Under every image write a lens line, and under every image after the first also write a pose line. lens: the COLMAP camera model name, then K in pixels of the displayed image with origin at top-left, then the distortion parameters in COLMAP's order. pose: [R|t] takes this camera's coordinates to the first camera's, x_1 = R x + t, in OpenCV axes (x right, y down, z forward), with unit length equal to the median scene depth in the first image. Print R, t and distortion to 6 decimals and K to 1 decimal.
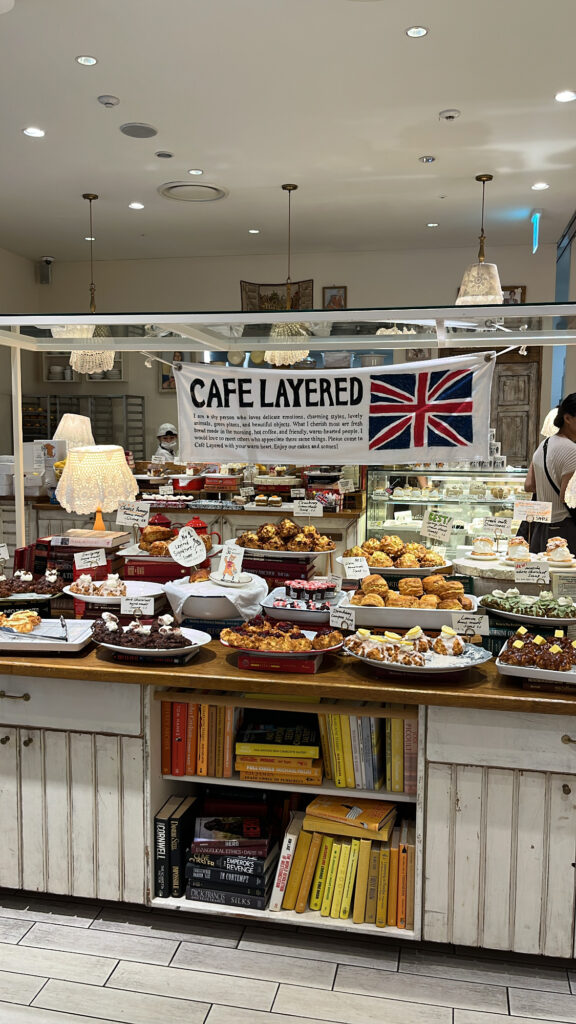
lens RADIAL K [[818.8, 0, 284.6], [0, 818.8, 513.9], [0, 0, 1]] dist [0.042484, -0.039586]
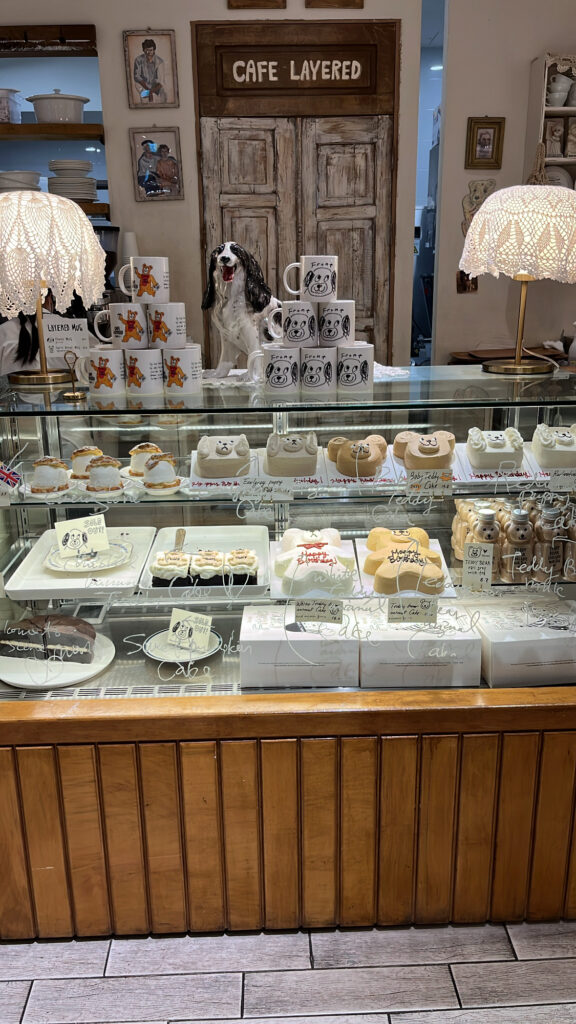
lens RADIAL K [[818.8, 0, 286.5], [0, 818.8, 515.1], [0, 0, 1]] dist [0.042484, -0.039586]
pose [[0.971376, -0.090425, 0.219663, 0.276039], [0.044753, 0.977818, 0.204618, -0.124548], [-0.233293, -0.188931, 0.953876, 1.188639]]
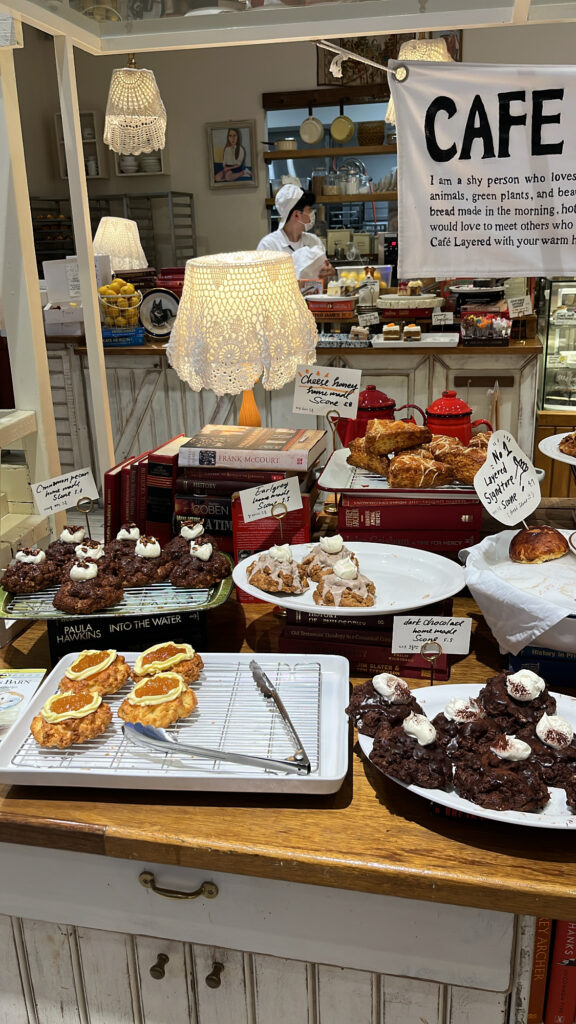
lens RADIAL K [[818.8, 0, 283.9], [0, 818.8, 515.8], [0, 0, 1]] dist [0.042484, -0.039586]
pose [[0.999122, -0.029997, -0.029246, -0.192141], [0.035662, 0.975303, 0.217973, -0.034711], [0.021985, -0.218825, 0.975516, 0.476001]]
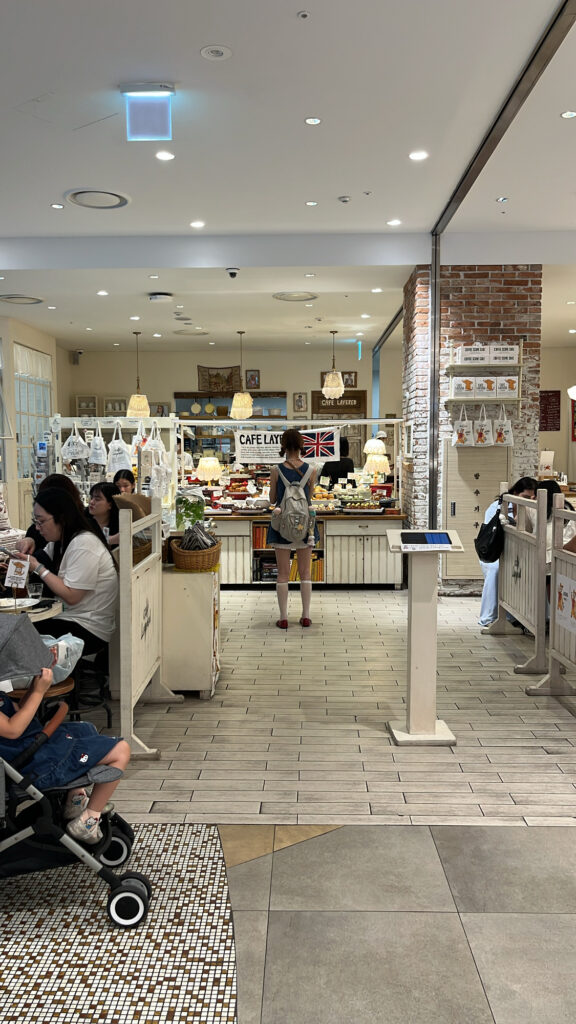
lens RADIAL K [[818.8, 0, 289.8], [0, 818.8, 511.2], [0, 0, 1]] dist [0.042484, -0.039586]
pose [[0.983696, -0.024371, 0.178179, -0.468567], [0.029186, 0.999275, -0.024448, 0.185956], [-0.177454, 0.029250, 0.983694, -1.906084]]
